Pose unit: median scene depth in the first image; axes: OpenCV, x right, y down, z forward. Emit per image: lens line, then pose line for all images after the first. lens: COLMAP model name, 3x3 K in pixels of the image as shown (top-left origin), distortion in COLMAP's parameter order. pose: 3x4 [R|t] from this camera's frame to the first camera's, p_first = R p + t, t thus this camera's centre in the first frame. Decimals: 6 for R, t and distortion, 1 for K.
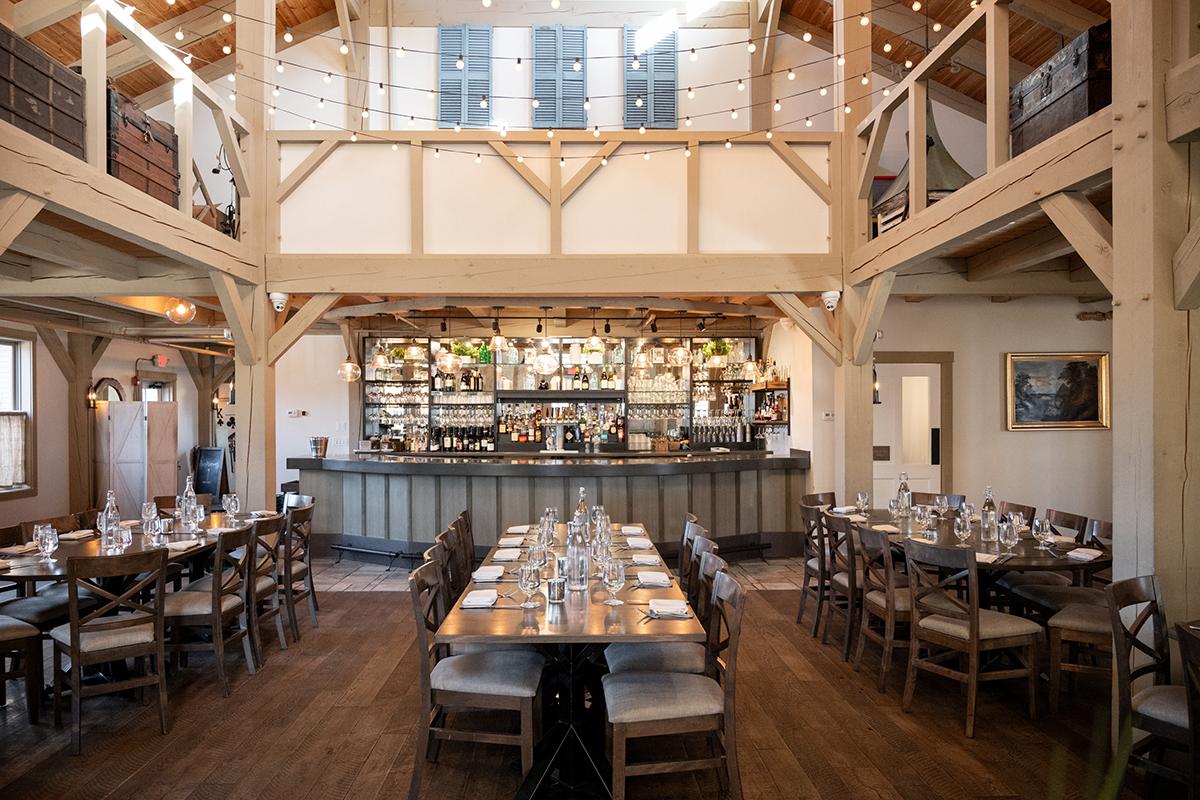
lens RADIAL K [[810.5, 0, 600.0], [0, 810.5, 400.0], [0, 0, 1]] dist [-0.007949, 0.001254]
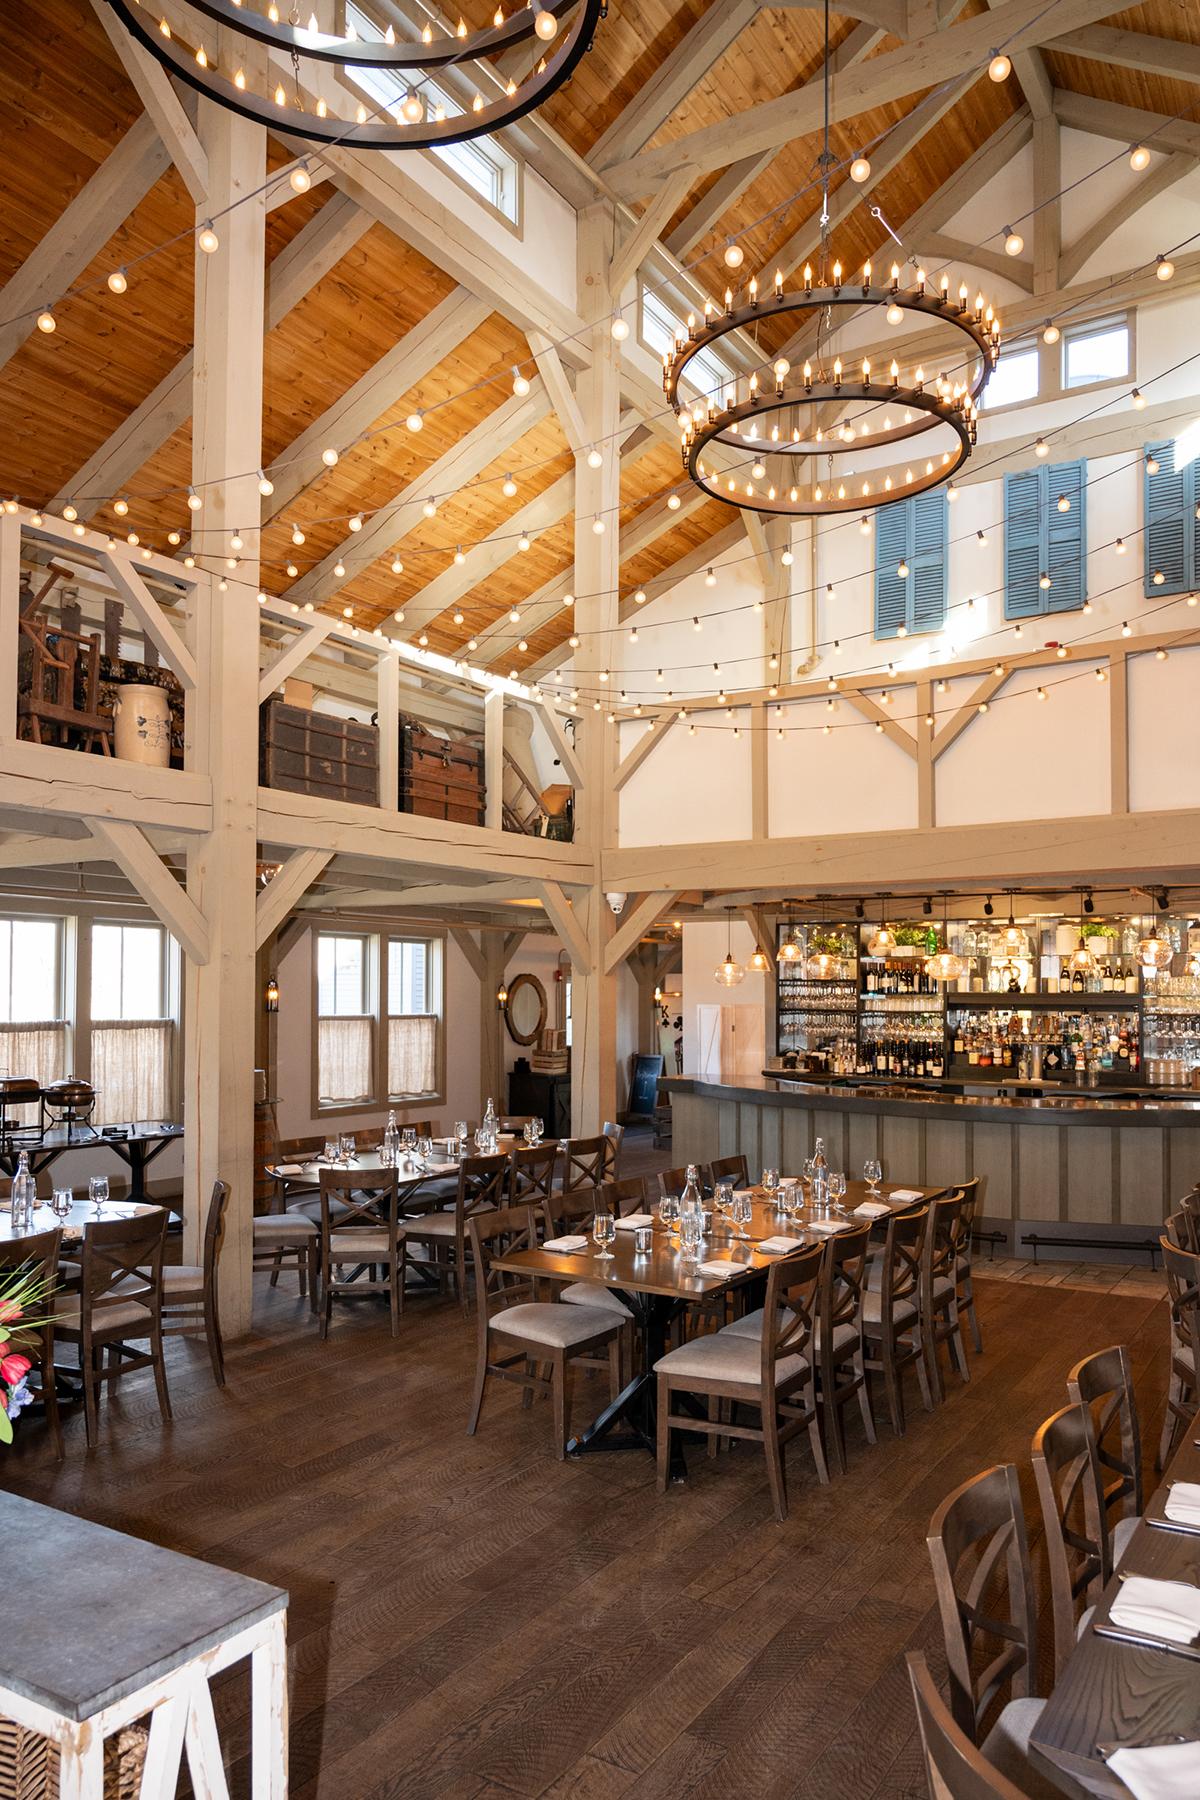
lens RADIAL K [[1215.7, 0, 597.9], [0, 1215.7, 950.6], [0, 0, 1]] dist [-0.007949, 0.001254]
pose [[0.843689, -0.013257, -0.536668, 0.192815], [0.000060, 0.999697, -0.024600, -0.023275], [0.536832, 0.020722, 0.843435, -0.084618]]
